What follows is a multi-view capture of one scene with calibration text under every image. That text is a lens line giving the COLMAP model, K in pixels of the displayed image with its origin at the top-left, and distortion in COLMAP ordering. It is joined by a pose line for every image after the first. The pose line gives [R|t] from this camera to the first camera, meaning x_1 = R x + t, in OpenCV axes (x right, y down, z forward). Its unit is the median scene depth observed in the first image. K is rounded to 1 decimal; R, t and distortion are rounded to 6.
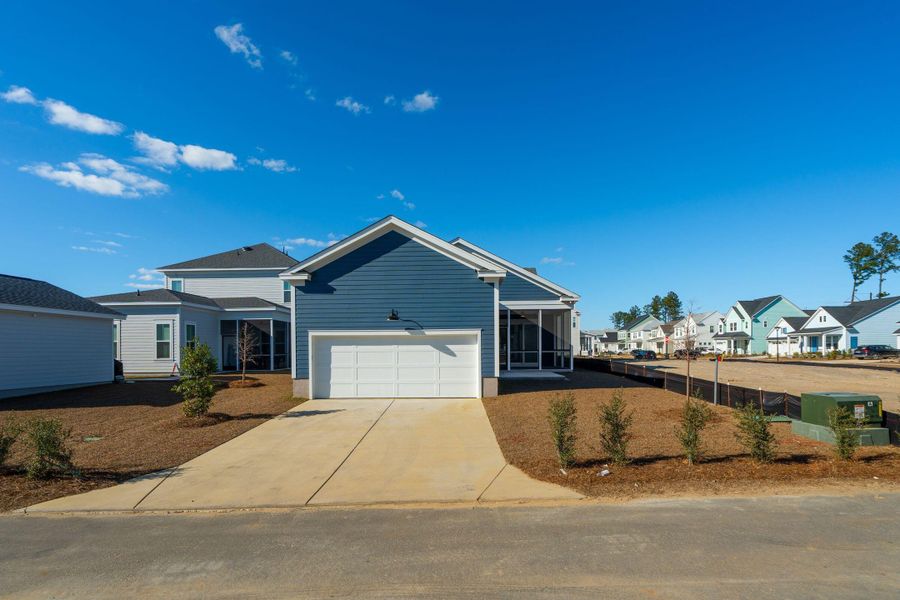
lens RADIAL K [[407.5, 0, 433.4], [0, 407.5, 301.5], [0, 0, 1]] dist [0.000508, 0.000162]
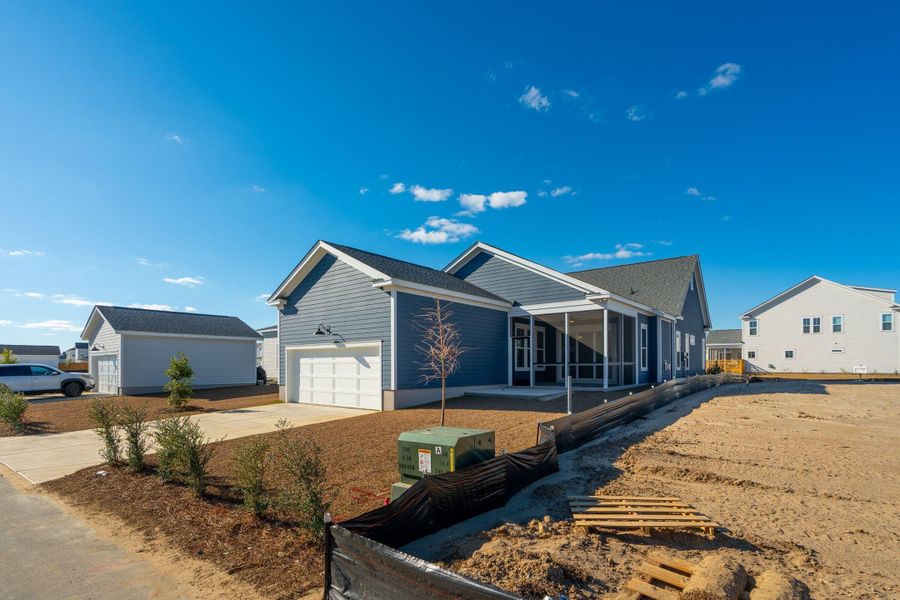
lens RADIAL K [[410.2, 0, 450.0], [0, 410.2, 300.0], [0, 0, 1]] dist [0.000755, 0.000354]
pose [[0.808806, -0.087015, -0.581603, 0.812951], [0.066430, 0.996181, -0.056661, 0.037767], [0.584312, 0.007192, 0.811497, 0.291919]]
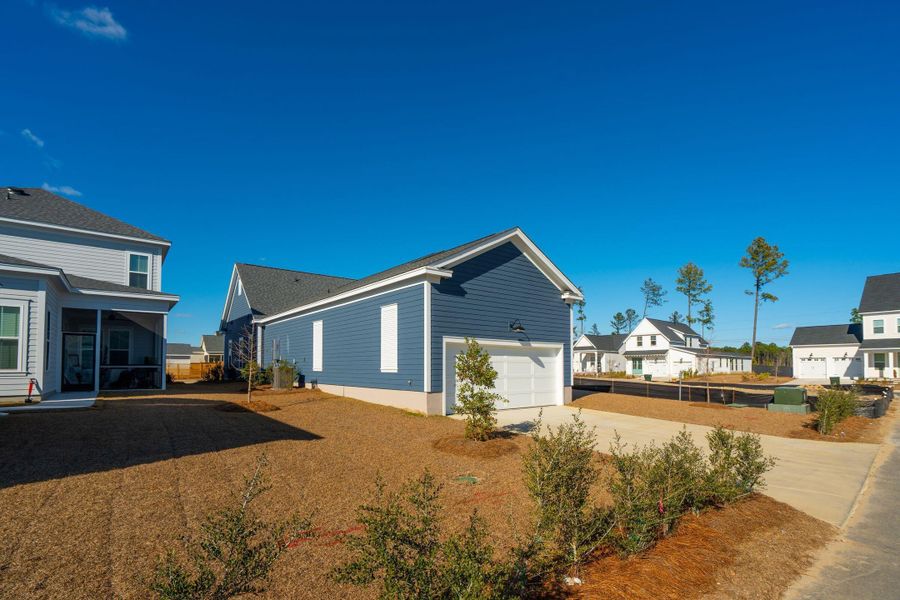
lens RADIAL K [[407.5, 0, 433.4], [0, 407.5, 301.5], [0, 0, 1]] dist [0.000508, 0.000162]
pose [[0.771512, 0.110128, 0.626611, -0.870346], [-0.083985, 0.993915, -0.071276, 0.061765], [-0.630647, 0.002364, 0.776066, 0.340001]]
